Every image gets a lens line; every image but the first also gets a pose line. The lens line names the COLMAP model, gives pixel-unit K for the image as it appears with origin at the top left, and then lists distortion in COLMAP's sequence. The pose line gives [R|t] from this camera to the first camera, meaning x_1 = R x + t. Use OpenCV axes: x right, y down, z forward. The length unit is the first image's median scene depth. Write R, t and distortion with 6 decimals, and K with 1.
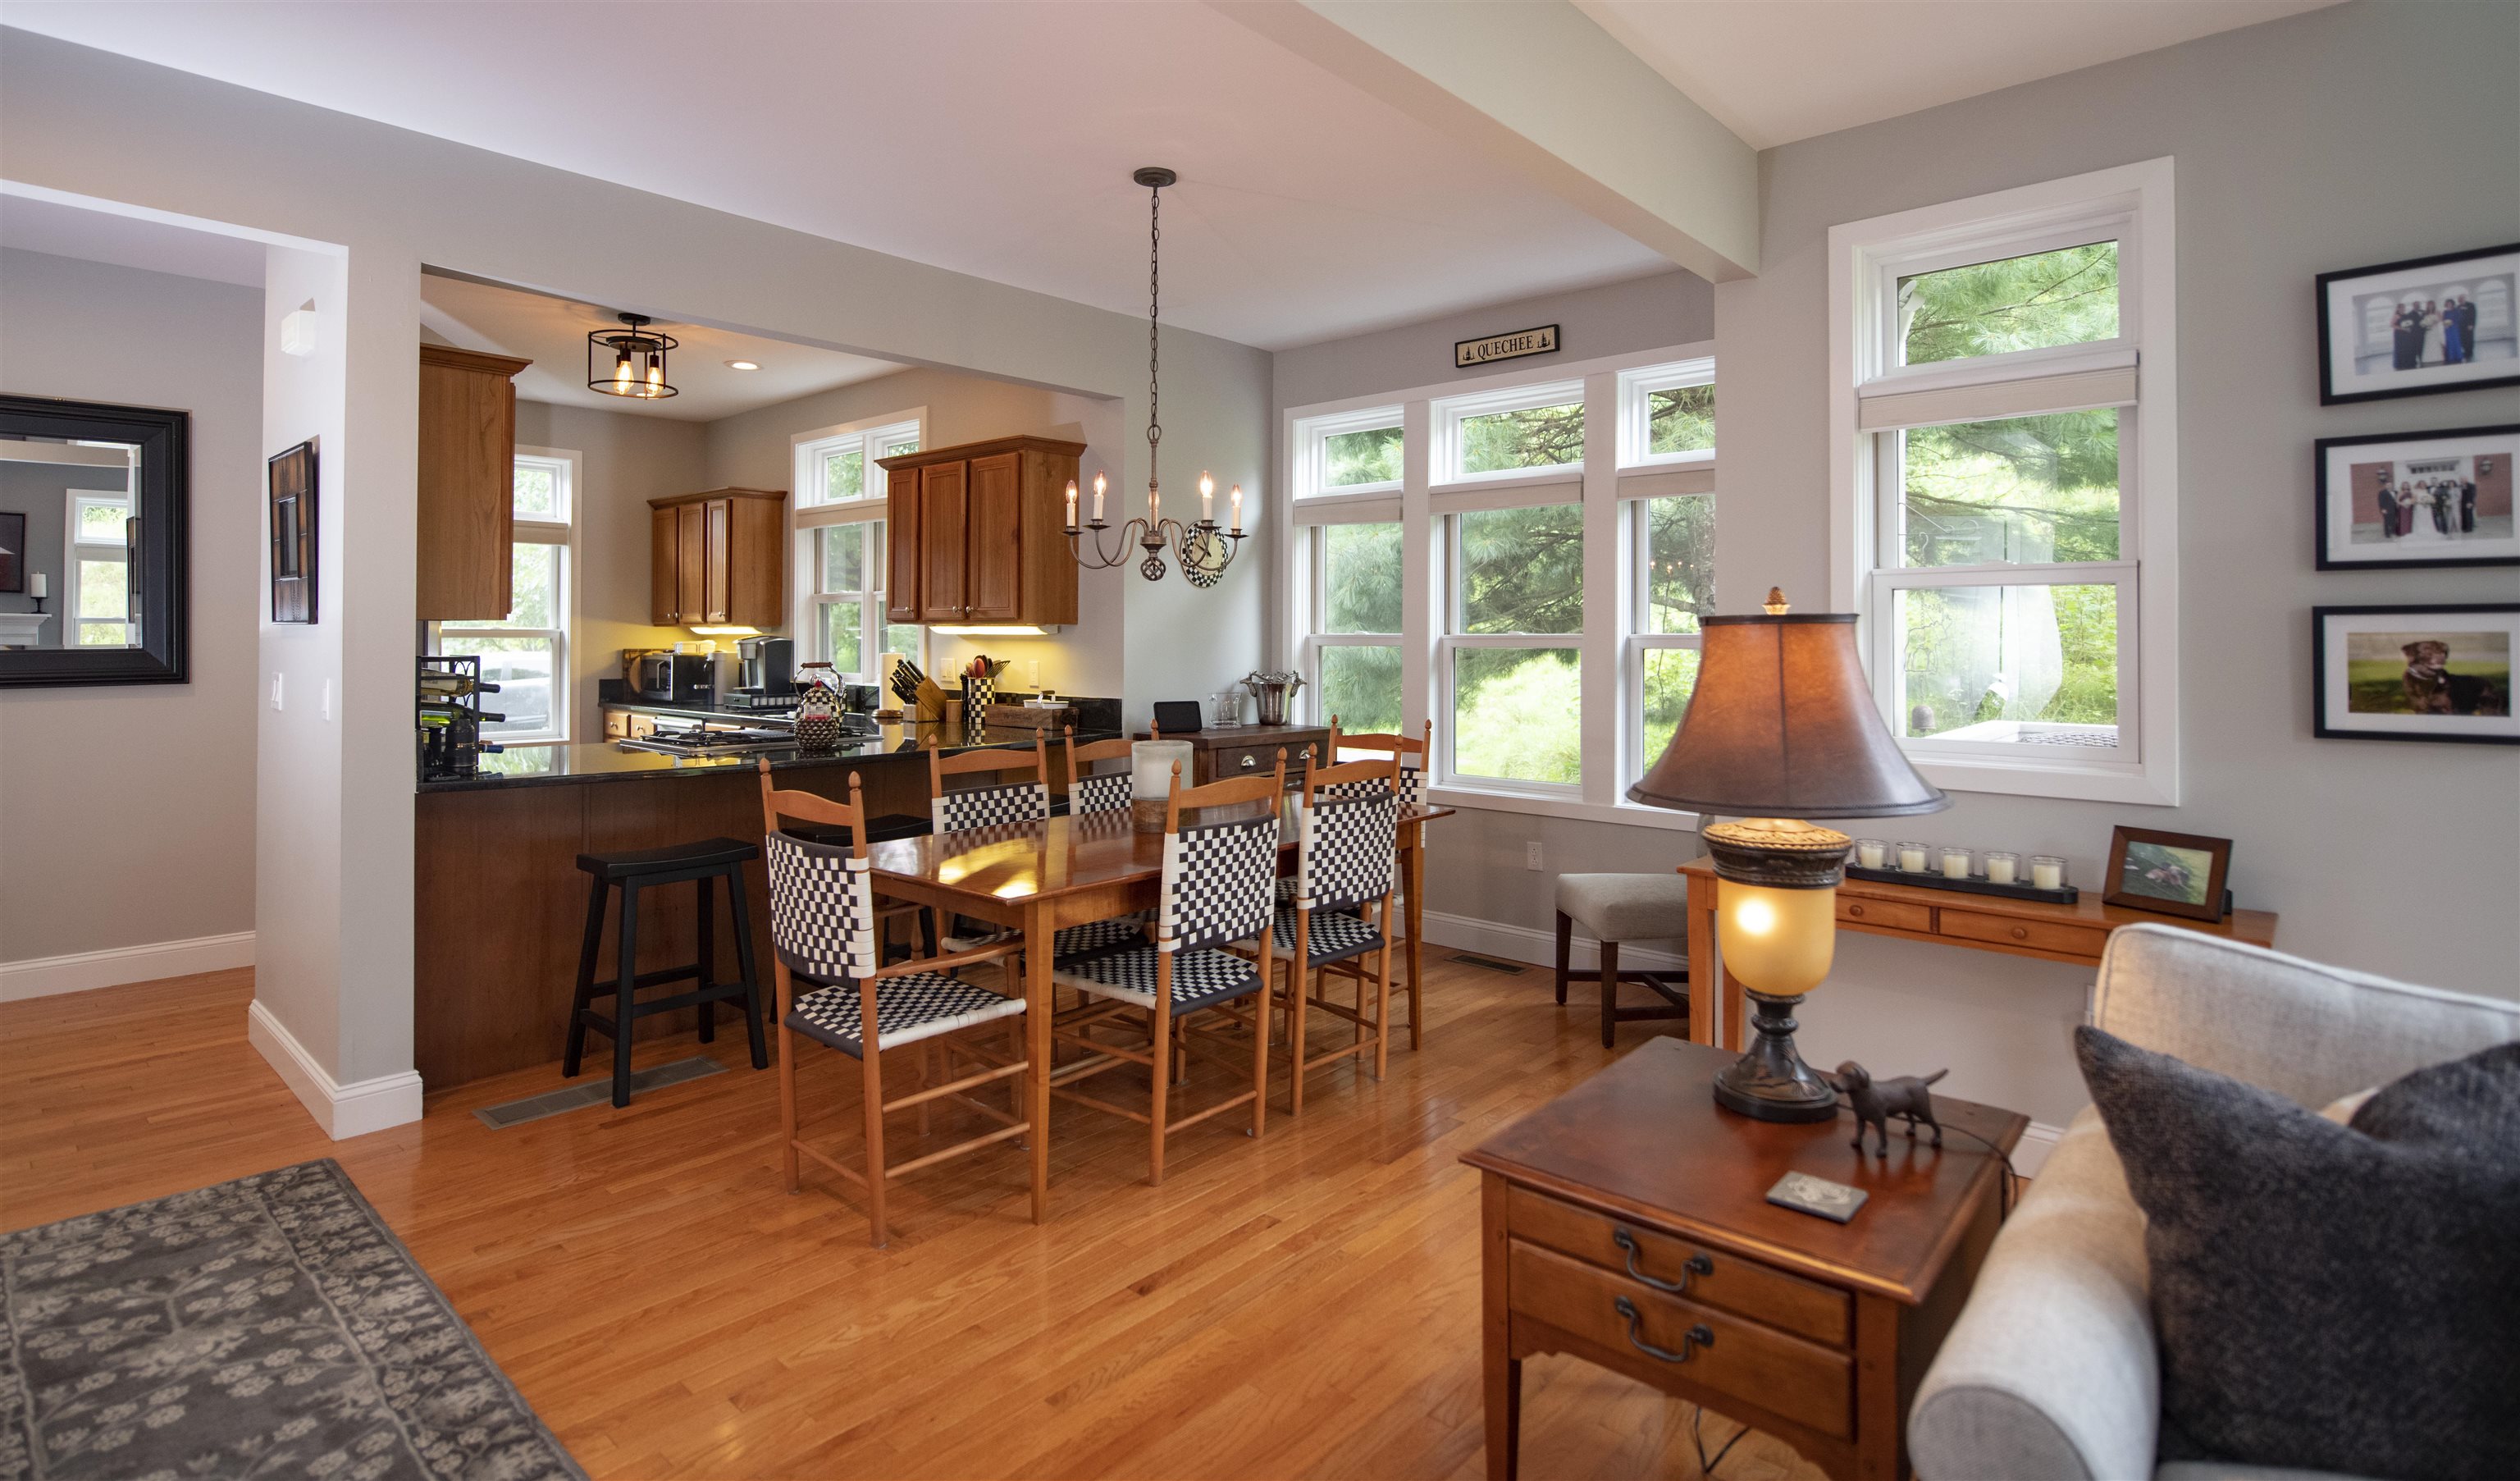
lens RADIAL K [[1211.2, 0, 1225.6], [0, 1211.2, 628.9], [0, 0, 1]] dist [0.001083, -0.000327]
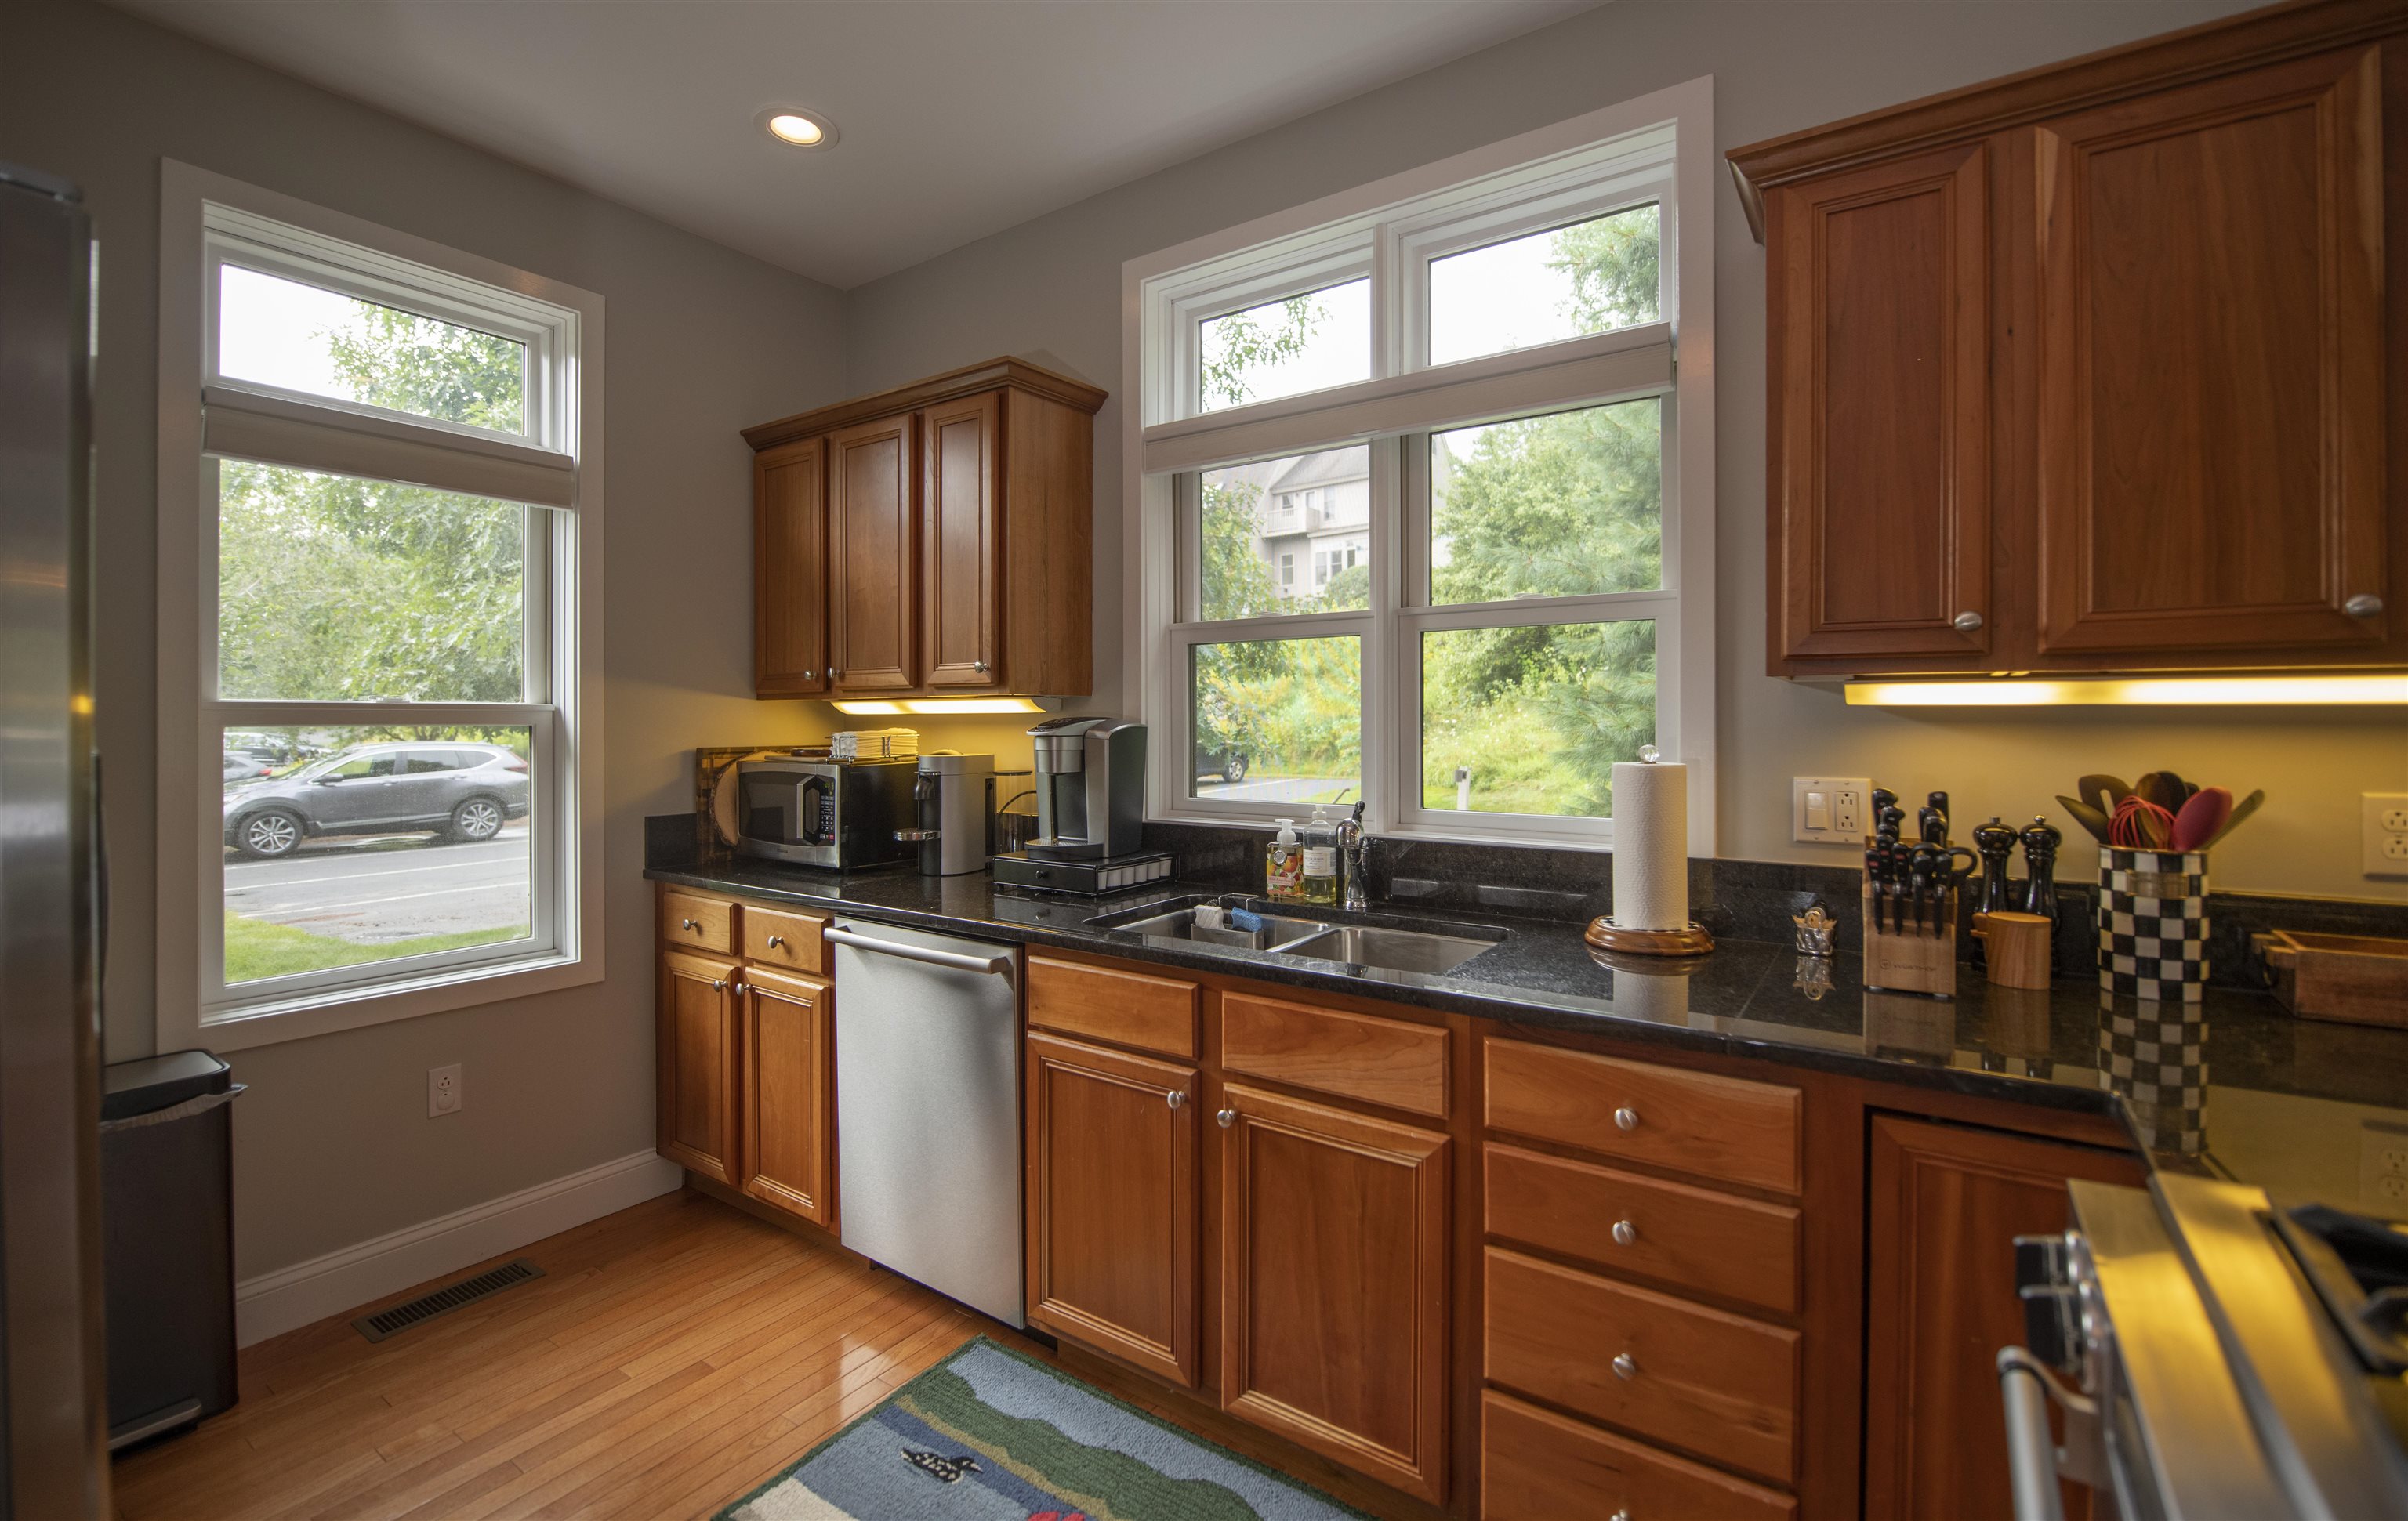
lens RADIAL K [[1046.4, 0, 1226.9], [0, 1046.4, 725.0], [0, 0, 1]] dist [-0.010930, -0.000942]
pose [[0.990509, -0.003284, 0.137409, -0.457557], [0.001982, 0.999952, 0.009617, 0.005968], [-0.137434, -0.009253, 0.990468, 0.755064]]
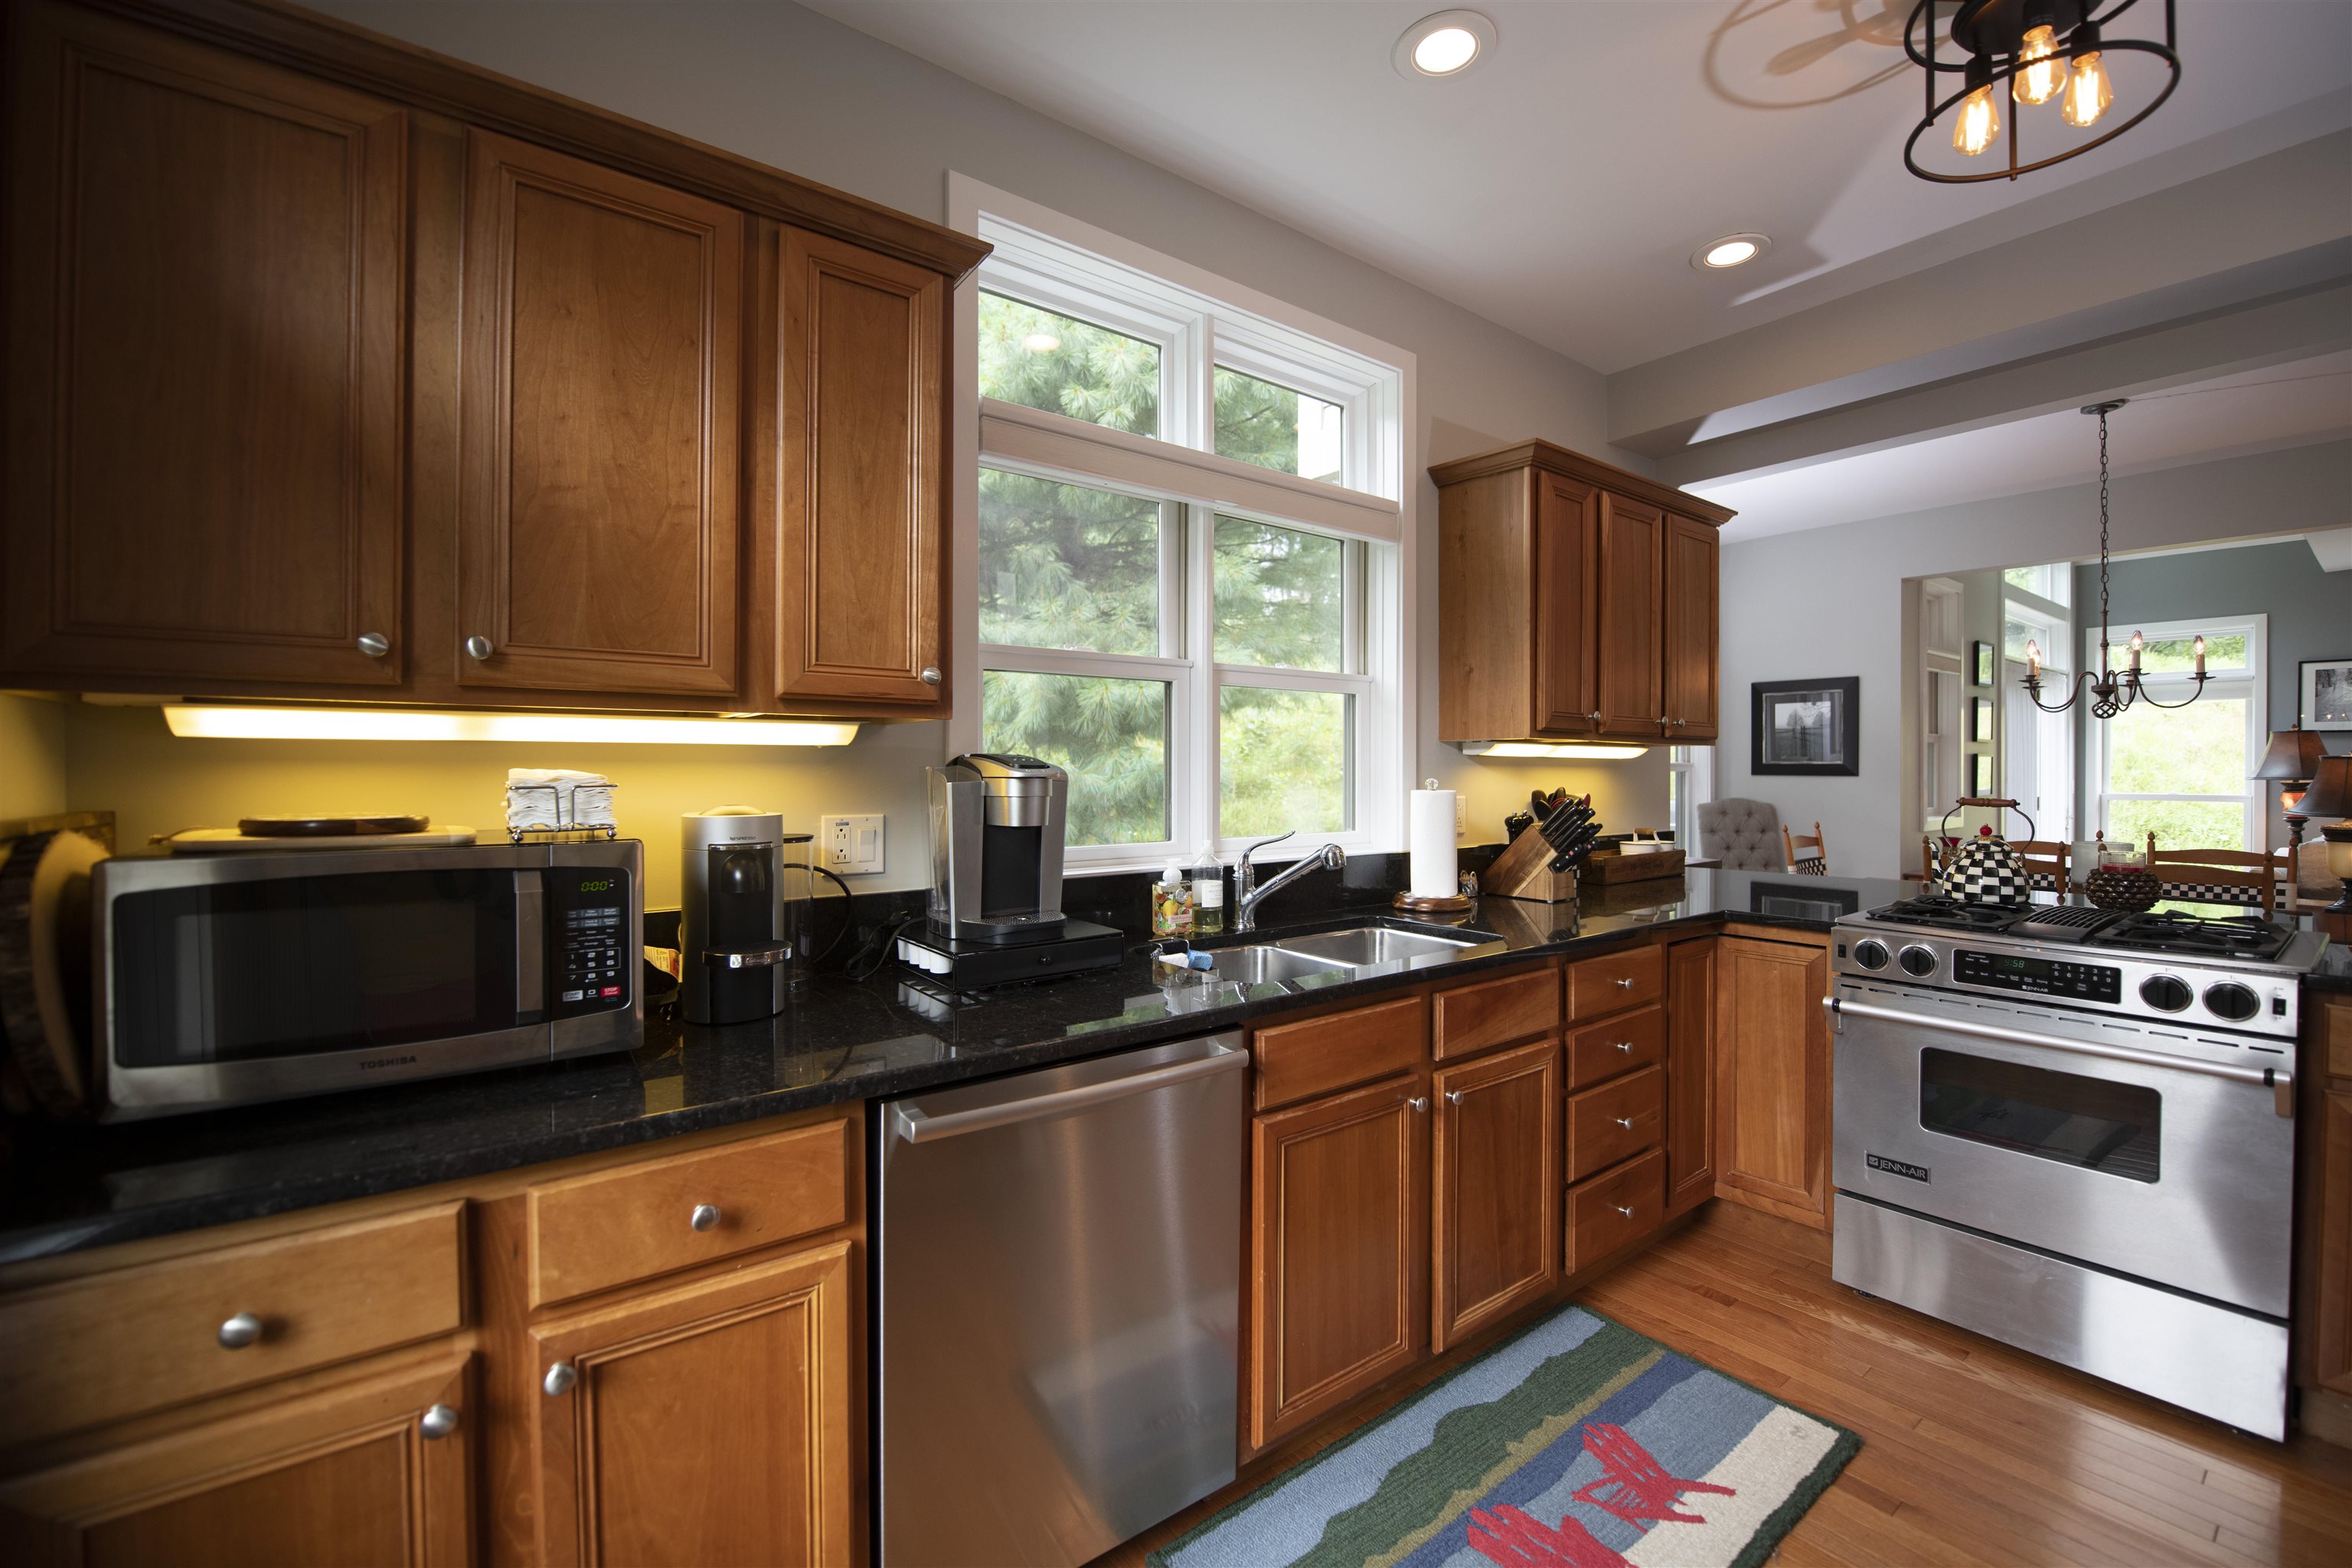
lens RADIAL K [[960.2, 0, 1178.9], [0, 960.2, 780.1], [0, 0, 1]] dist [-0.016437, -0.000872]
pose [[0.182495, -0.011590, 0.983138, -0.743694], [-0.007718, 0.999883, 0.013220, 0.011025], [-0.983176, -0.010000, 0.182384, 1.078510]]
